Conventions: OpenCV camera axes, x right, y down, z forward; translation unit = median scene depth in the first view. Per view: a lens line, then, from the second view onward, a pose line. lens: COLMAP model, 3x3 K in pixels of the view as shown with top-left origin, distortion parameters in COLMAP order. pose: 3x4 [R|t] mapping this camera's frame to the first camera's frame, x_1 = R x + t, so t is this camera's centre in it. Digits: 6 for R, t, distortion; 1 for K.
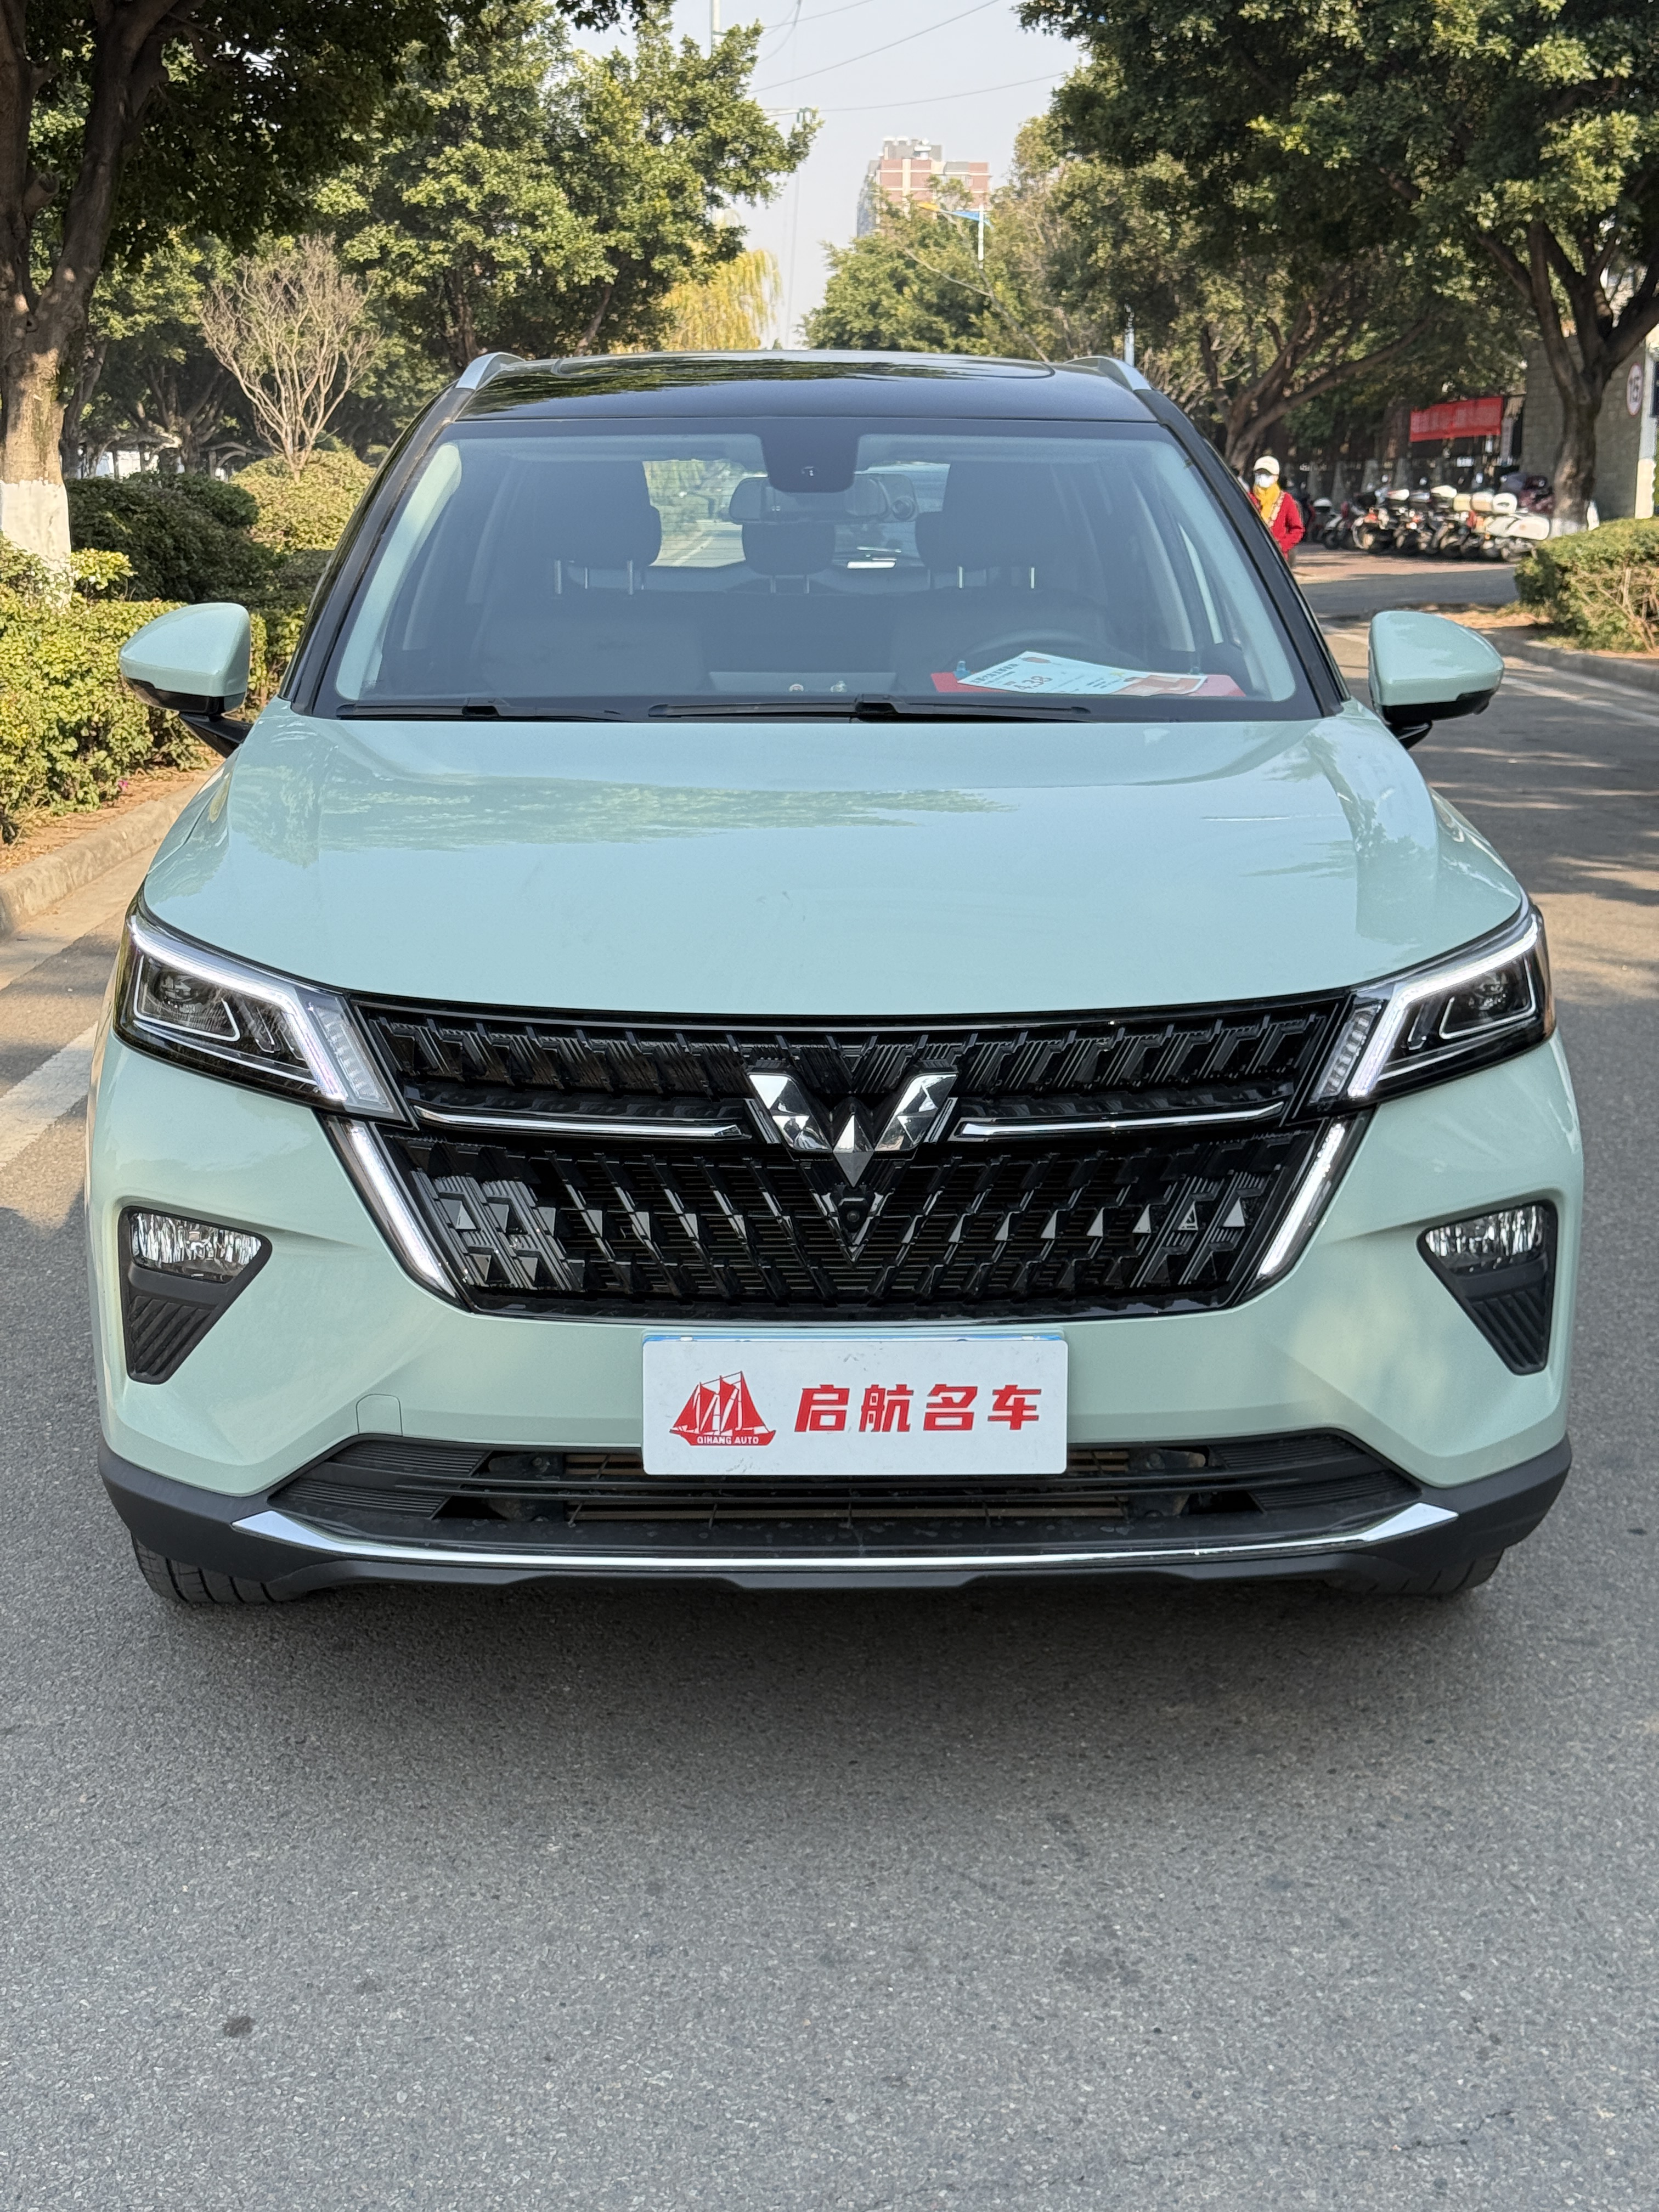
lens RADIAL K [[3103.8, 0, 829.5], [0, 3103.8, 1106.0], [0, 0, 1]] dist [0.187010, -0.411965]
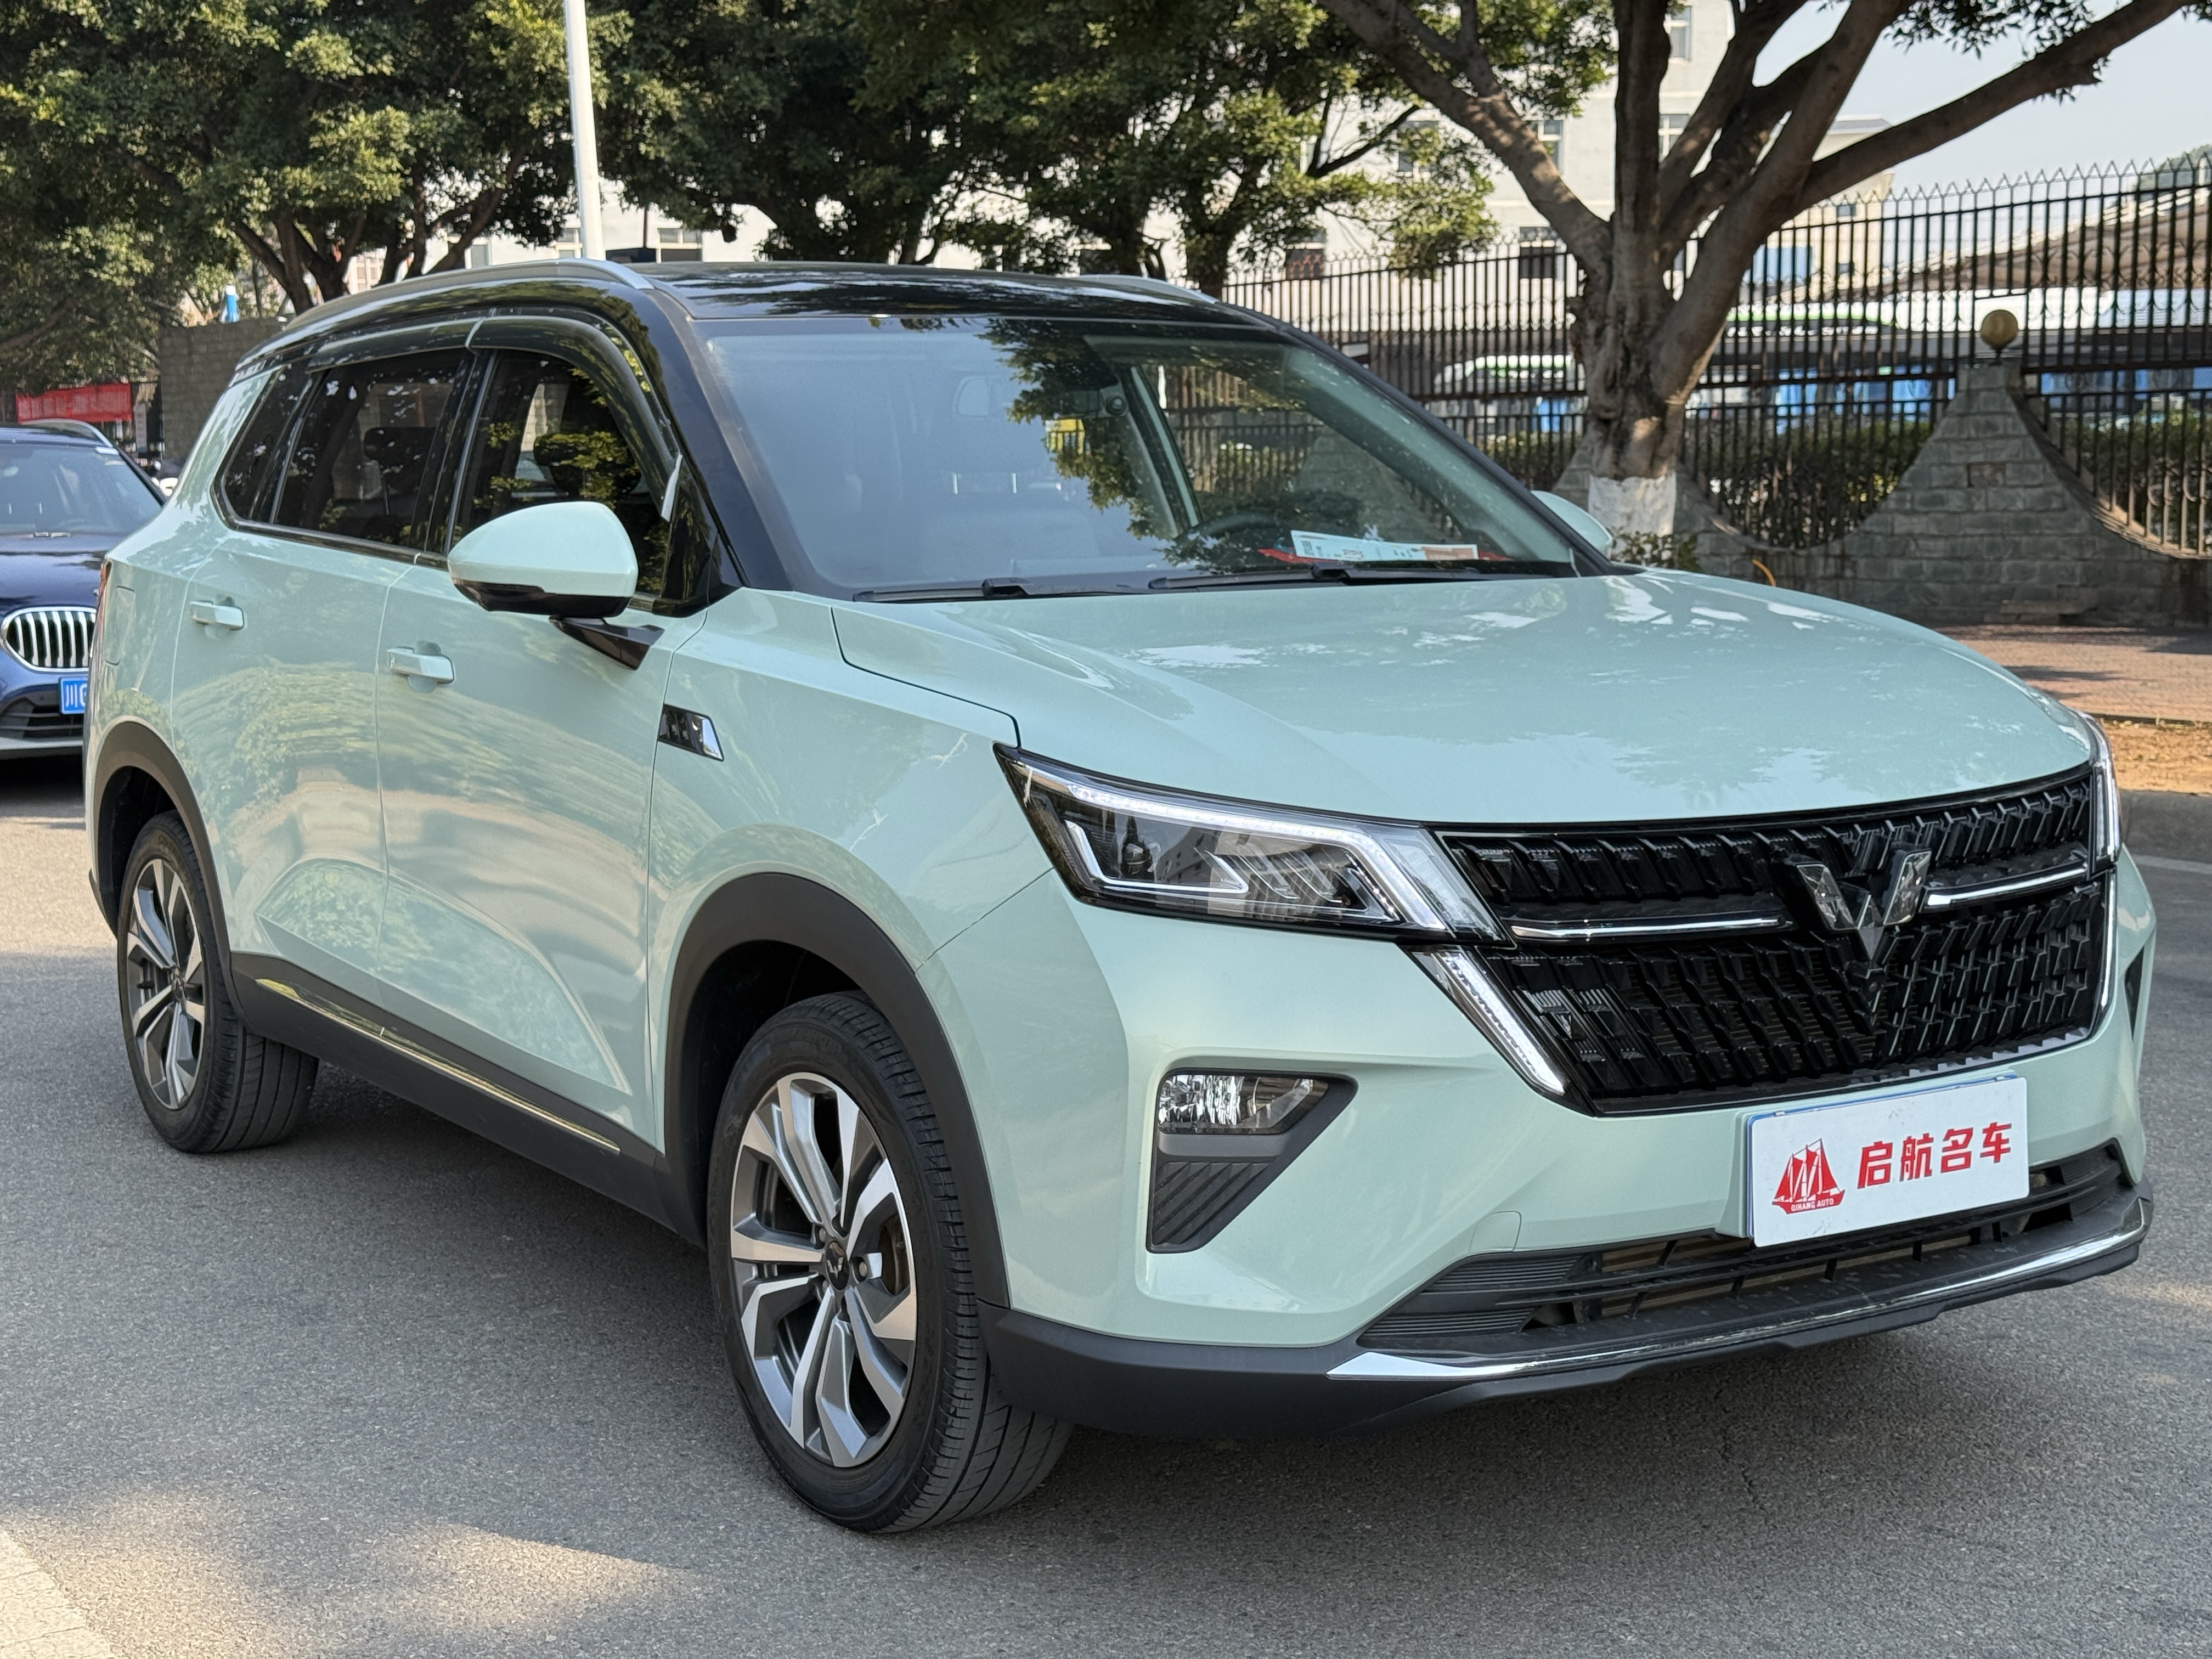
lens RADIAL K [[3103.8, 0, 1106.0], [0, 3103.8, 829.5], [0, 0, 1]] dist [0.187010, -0.411965]
pose [[0.851925, -0.073162, 0.518528, -0.770020], [0.116362, 0.991885, -0.051228, 0.005405], [-0.510572, 0.103979, 0.853525, 0.177646]]
